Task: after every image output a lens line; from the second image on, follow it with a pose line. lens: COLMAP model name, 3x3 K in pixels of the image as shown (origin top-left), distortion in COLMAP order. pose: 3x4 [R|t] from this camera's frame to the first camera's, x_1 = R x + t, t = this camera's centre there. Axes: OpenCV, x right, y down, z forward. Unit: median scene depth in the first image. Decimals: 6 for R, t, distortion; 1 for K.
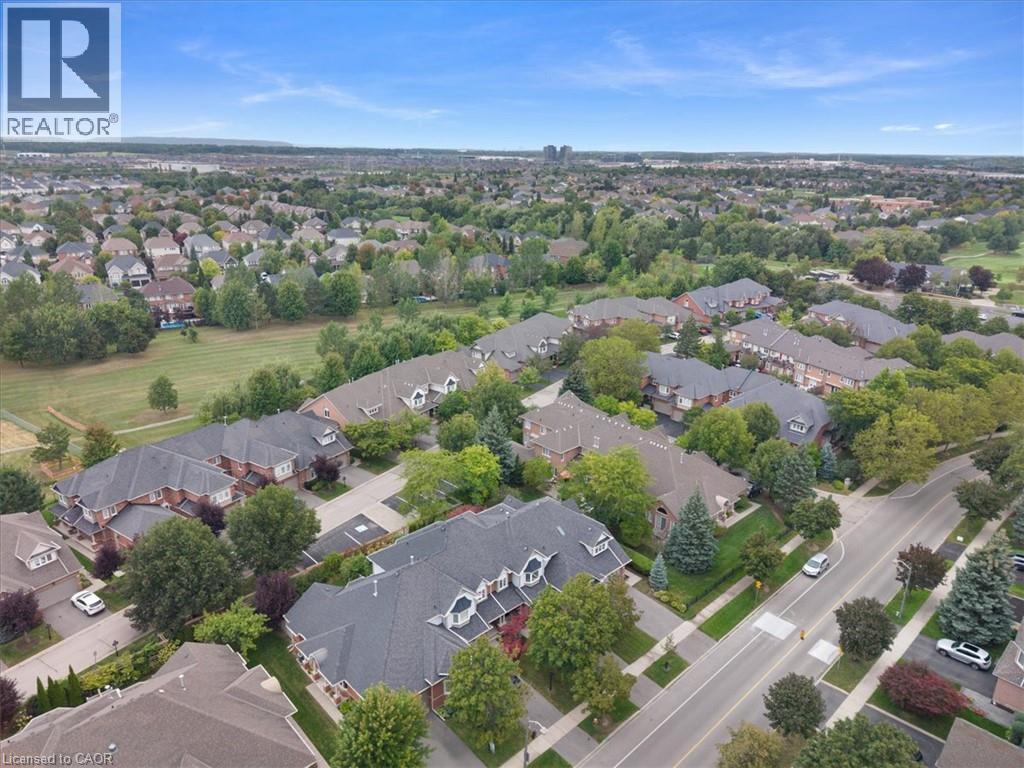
lens RADIAL K [[681.7, 0, 509.7], [0, 681.7, 388.4], [0, 0, 1]] dist [0.032433, -0.041768]
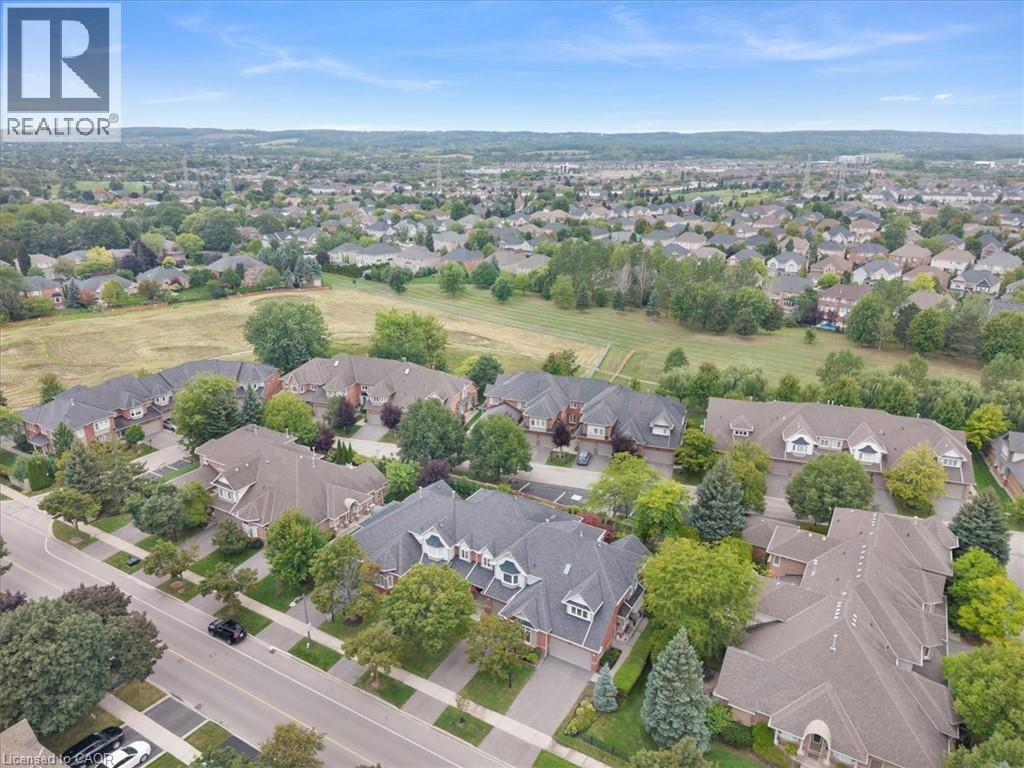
lens RADIAL K [[681.7, 0, 505.7], [0, 681.7, 401.8], [0, 0, 1]] dist [0.032433, -0.041768]
pose [[0.276836, 0.322190, -0.905293, 0.396661], [-0.318267, 0.919681, 0.229985, -0.086613], [0.906679, 0.224457, 0.357143, 0.276772]]
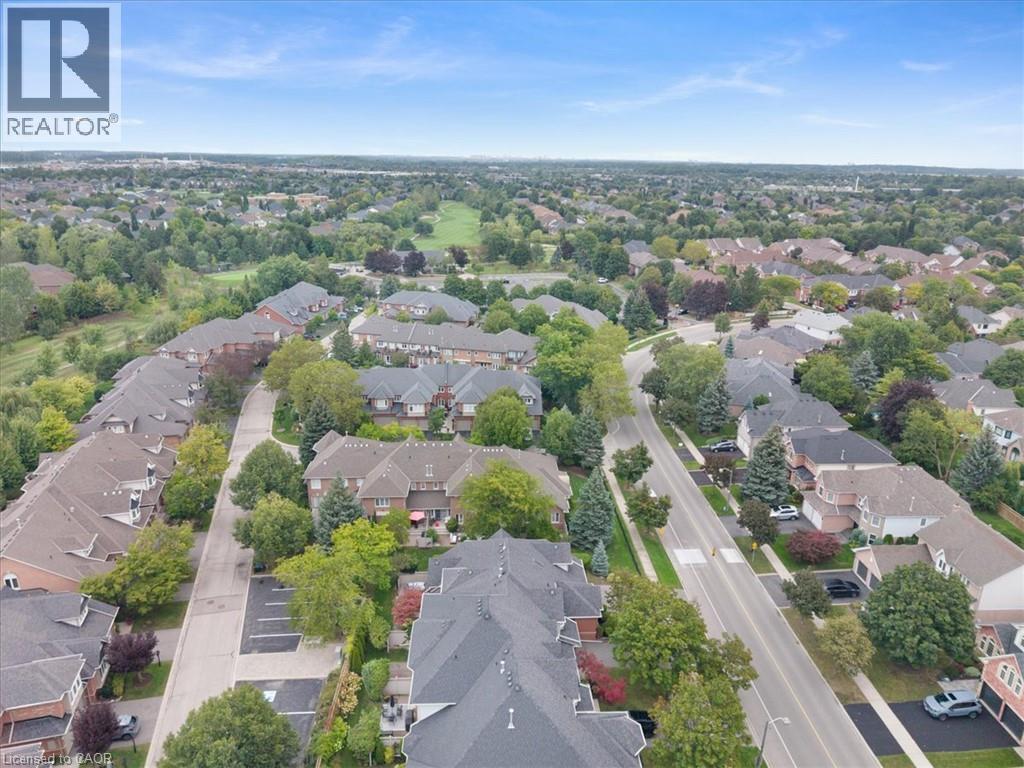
lens RADIAL K [[681.7, 0, 511.7], [0, 681.7, 377.5], [0, 0, 1]] dist [0.032433, -0.041768]
pose [[0.646739, -0.234919, 0.725632, -0.279438], [0.244270, 0.965070, 0.094724, -0.065164], [-0.722538, 0.115988, 0.681532, 0.175037]]
